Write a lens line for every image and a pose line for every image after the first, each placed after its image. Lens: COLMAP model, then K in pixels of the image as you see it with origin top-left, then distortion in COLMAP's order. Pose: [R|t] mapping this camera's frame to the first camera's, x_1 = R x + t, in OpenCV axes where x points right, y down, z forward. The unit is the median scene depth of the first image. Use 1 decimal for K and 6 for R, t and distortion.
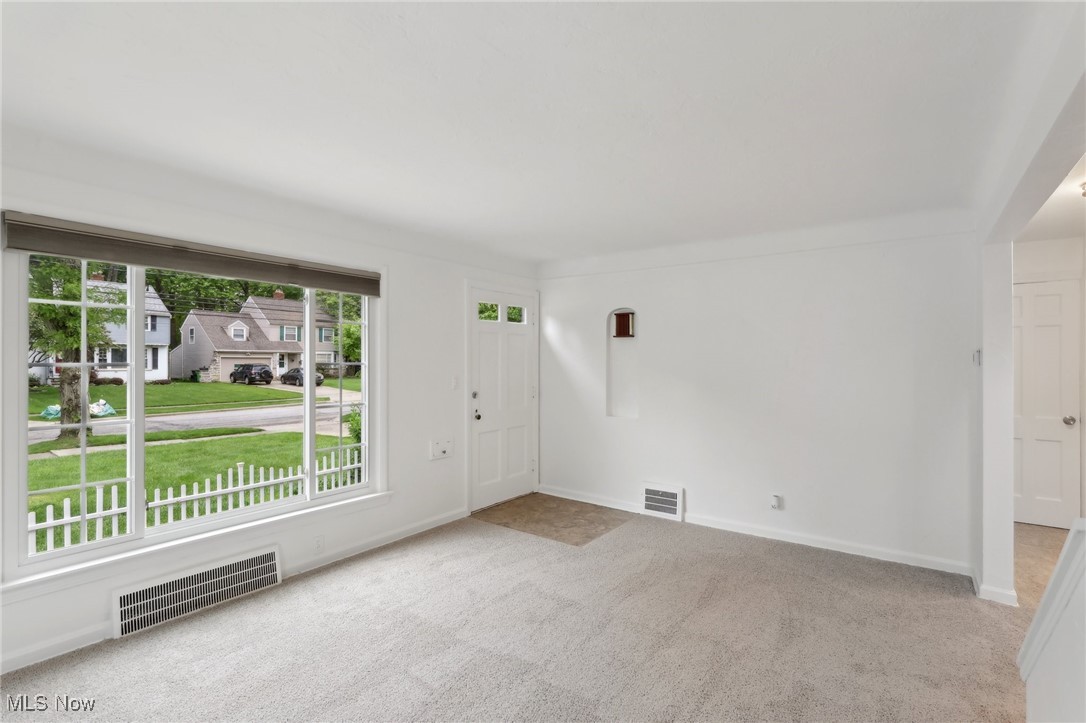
lens RADIAL K [[507.2, 0, 539.5], [0, 507.2, 359.3], [0, 0, 1]] dist [-0.001016, 0.000982]
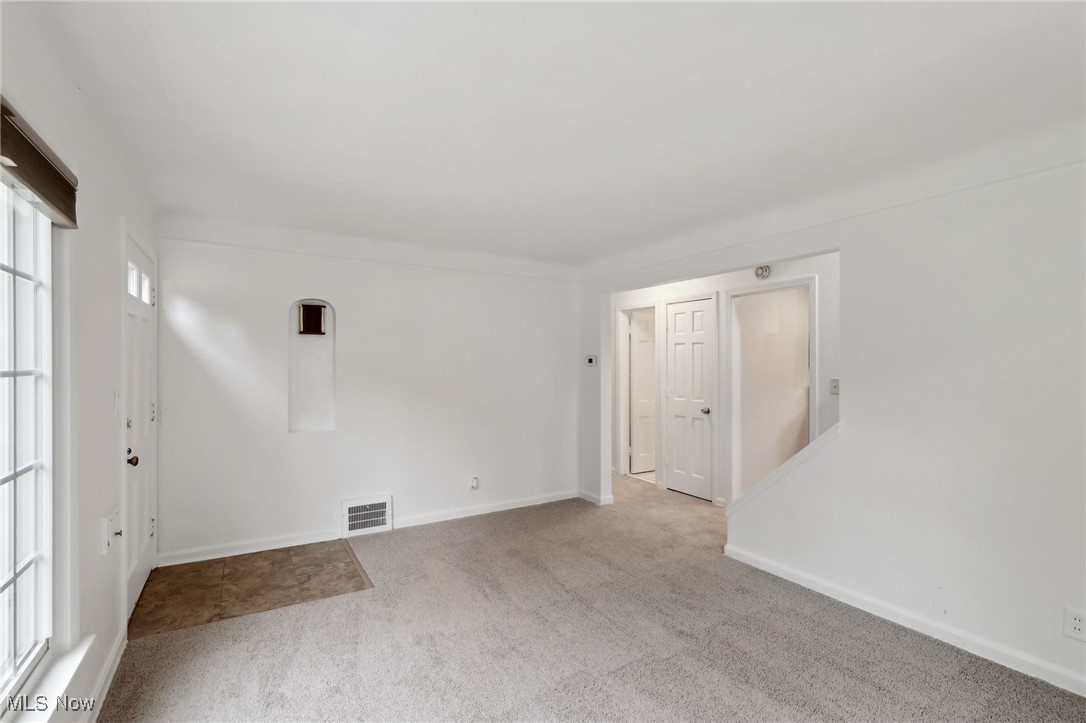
lens RADIAL K [[507.2, 0, 542.2], [0, 507.2, 363.7], [0, 0, 1]] dist [-0.001016, 0.000982]
pose [[0.372597, -0.002449, 0.927990, -0.501862], [-0.003546, 0.999985, 0.004062, -0.000481], [-0.927986, -0.004804, 0.372583, 0.373016]]
